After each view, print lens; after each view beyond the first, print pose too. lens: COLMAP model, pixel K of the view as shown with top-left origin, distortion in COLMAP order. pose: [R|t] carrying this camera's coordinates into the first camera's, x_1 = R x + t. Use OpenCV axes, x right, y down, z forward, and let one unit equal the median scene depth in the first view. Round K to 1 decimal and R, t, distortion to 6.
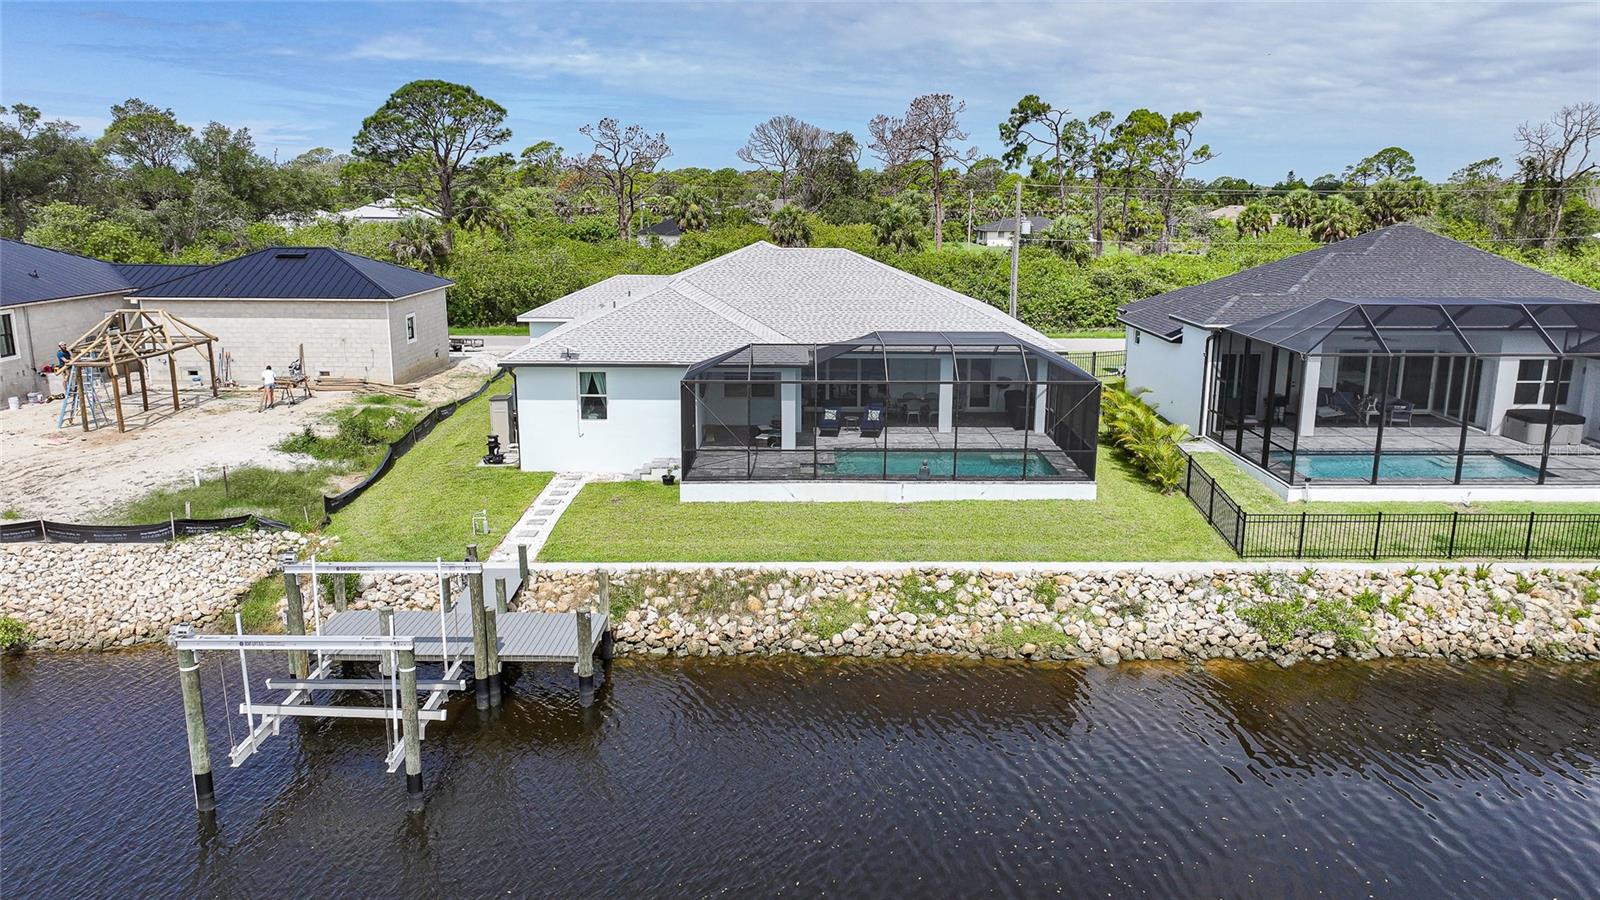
lens RADIAL K [[1122.8, 0, 796.6], [0, 1122.8, 451.5], [0, 0, 1]] dist [0.002318, 0.006089]
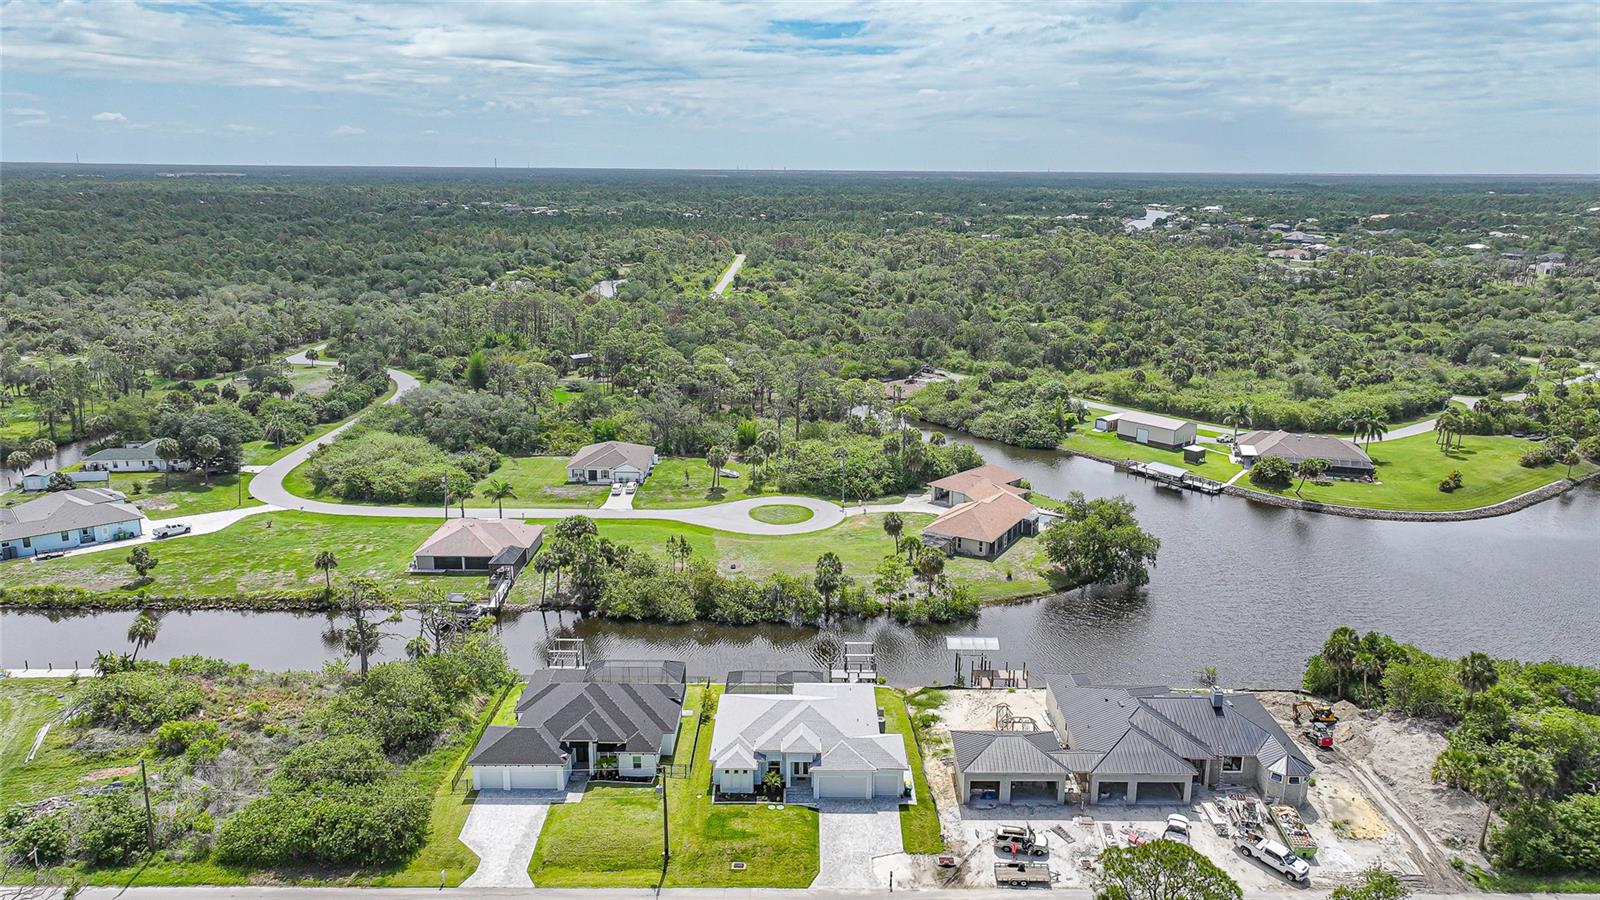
lens RADIAL K [[1122.8, 0, 801.8], [0, 1122.8, 448.4], [0, 0, 1]] dist [0.002318, 0.006089]
pose [[-0.999985, 0.004517, 0.003208, -0.041127], [0.005478, 0.892615, 0.450787, -3.207193], [-0.000827, 0.450798, -0.892626, 5.115027]]
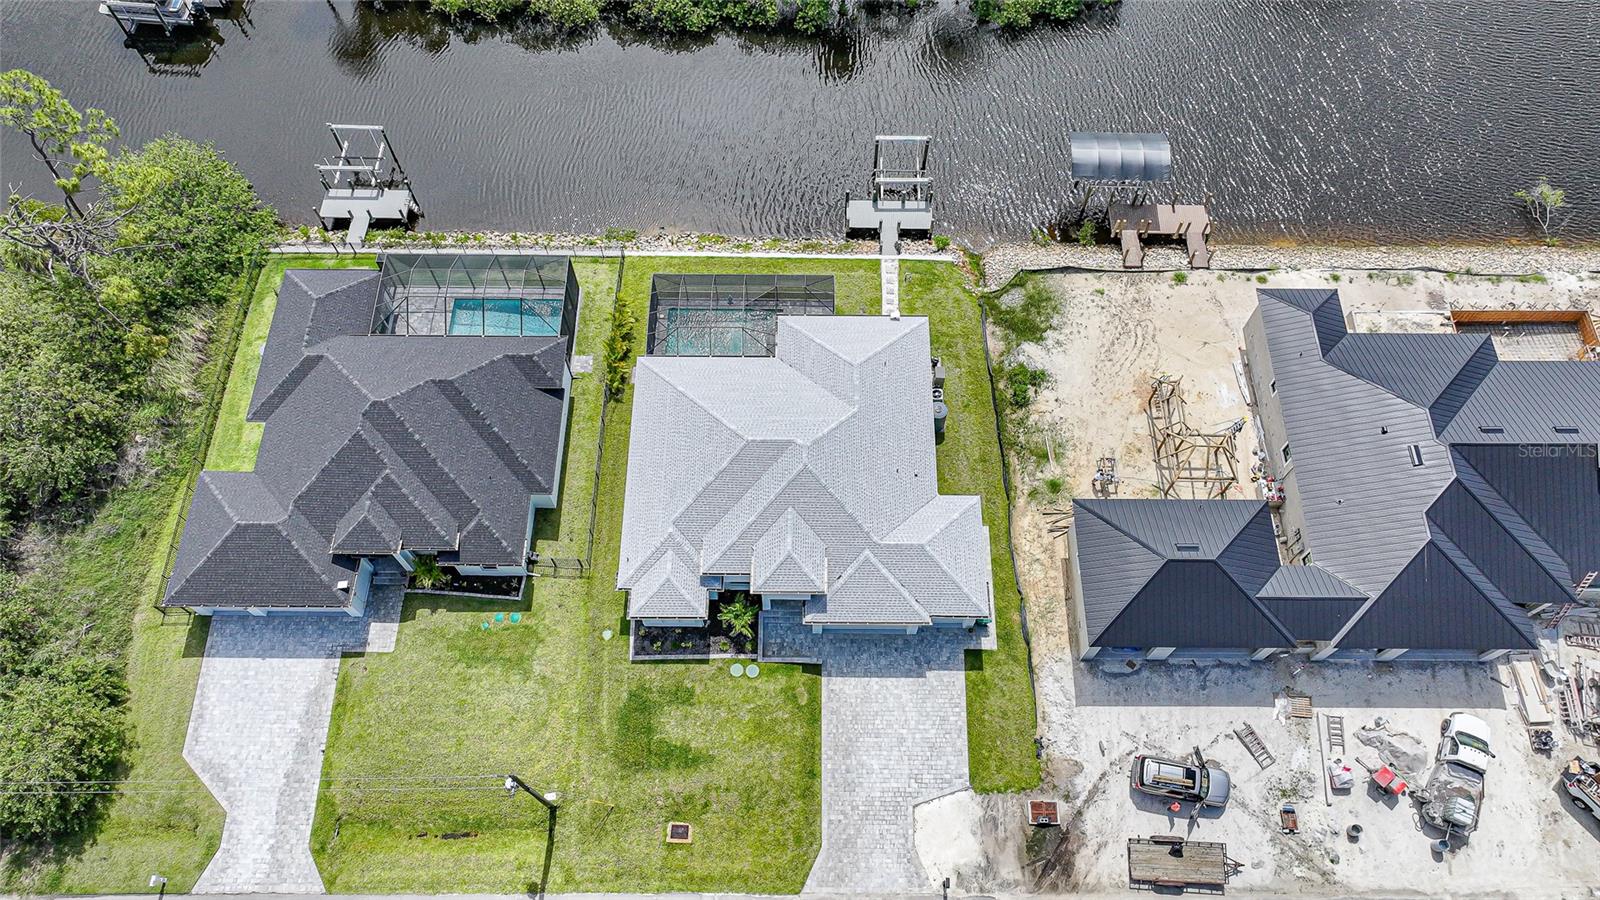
lens RADIAL K [[1122.8, 0, 813.6], [0, 1122.8, 433.7], [0, 0, 1]] dist [0.002318, 0.006089]
pose [[-0.999965, 0.003767, 0.007503, -0.087765], [0.008212, 0.253095, 0.967407, -2.516111], [0.001745, 0.967434, -0.253117, 2.134254]]
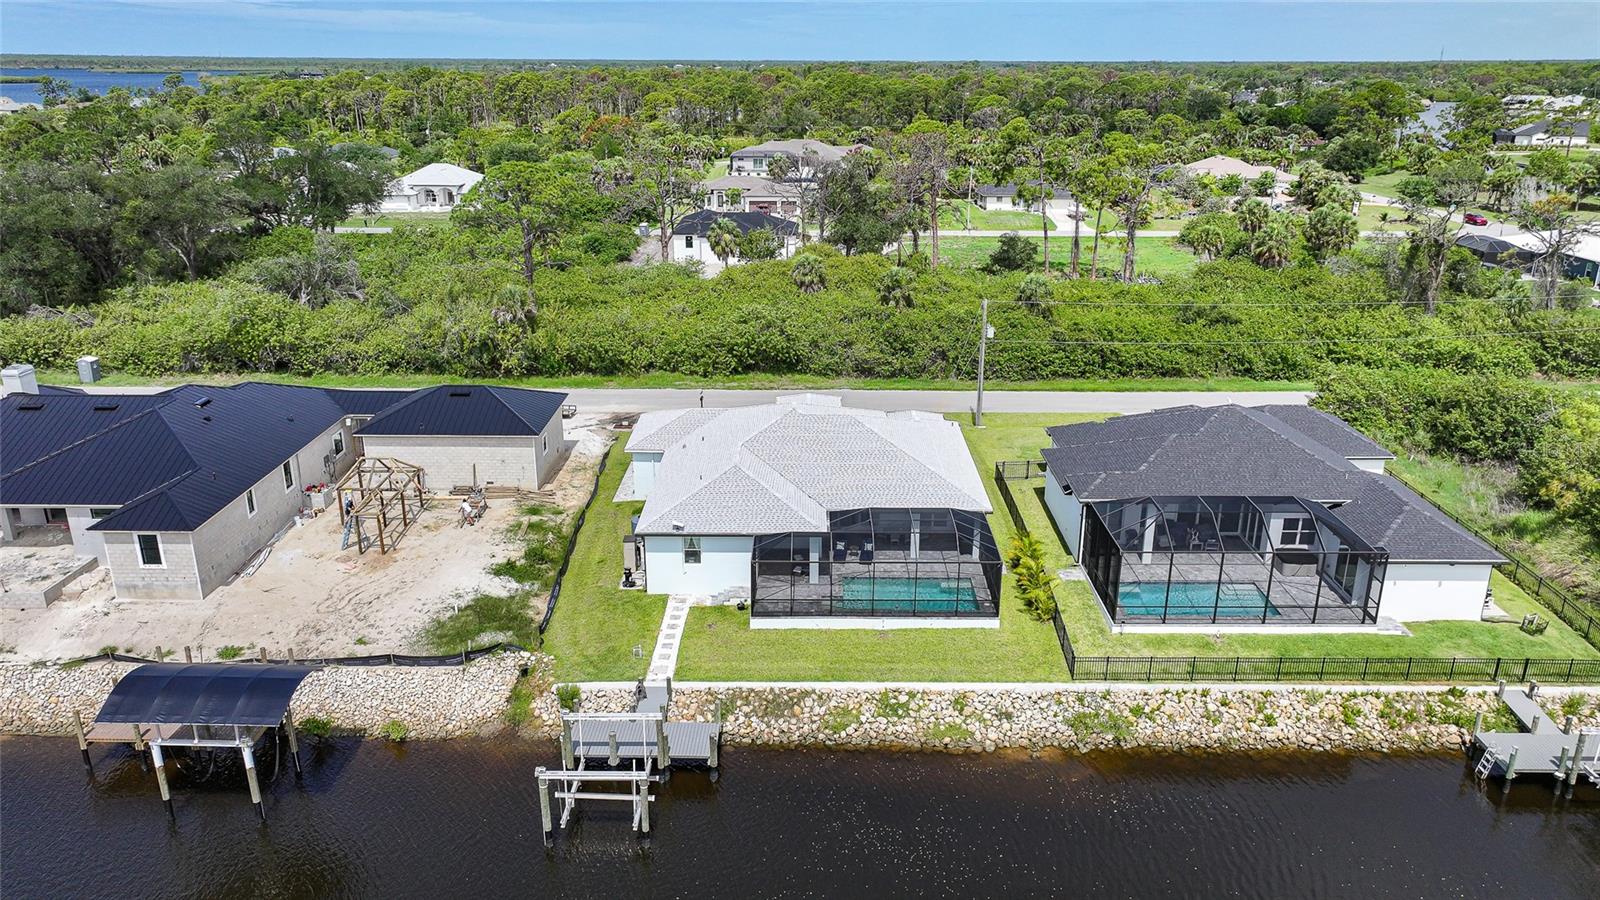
lens RADIAL K [[1122.8, 0, 804.1], [0, 1122.8, 455.5], [0, 0, 1]] dist [0.002318, 0.006089]
pose [[0.999958, 0.002221, -0.008863, -0.011165], [-0.001158, 0.992989, 0.118203, -0.468859], [0.009063, -0.118188, 0.992950, -0.720468]]
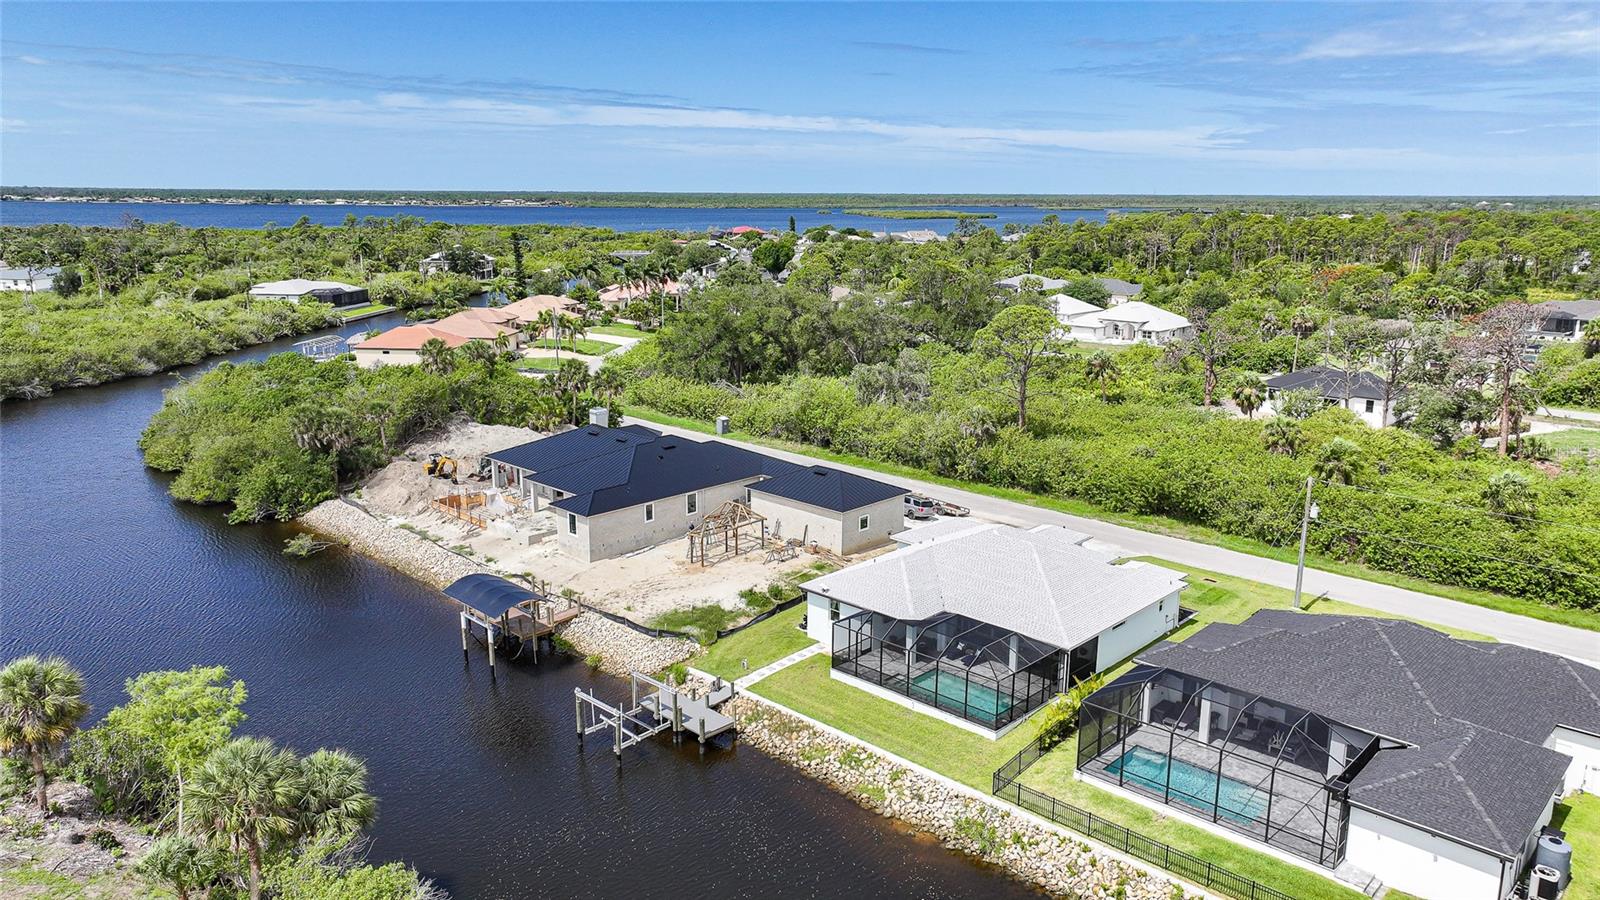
lens RADIAL K [[1122.8, 0, 803.9], [0, 1122.8, 404.2], [0, 0, 1]] dist [0.002318, 0.006089]
pose [[0.721091, 0.126173, -0.681255, 1.427526], [-0.151938, 0.988141, 0.022188, -0.579874], [0.675975, 0.087509, 0.731710, -0.728562]]
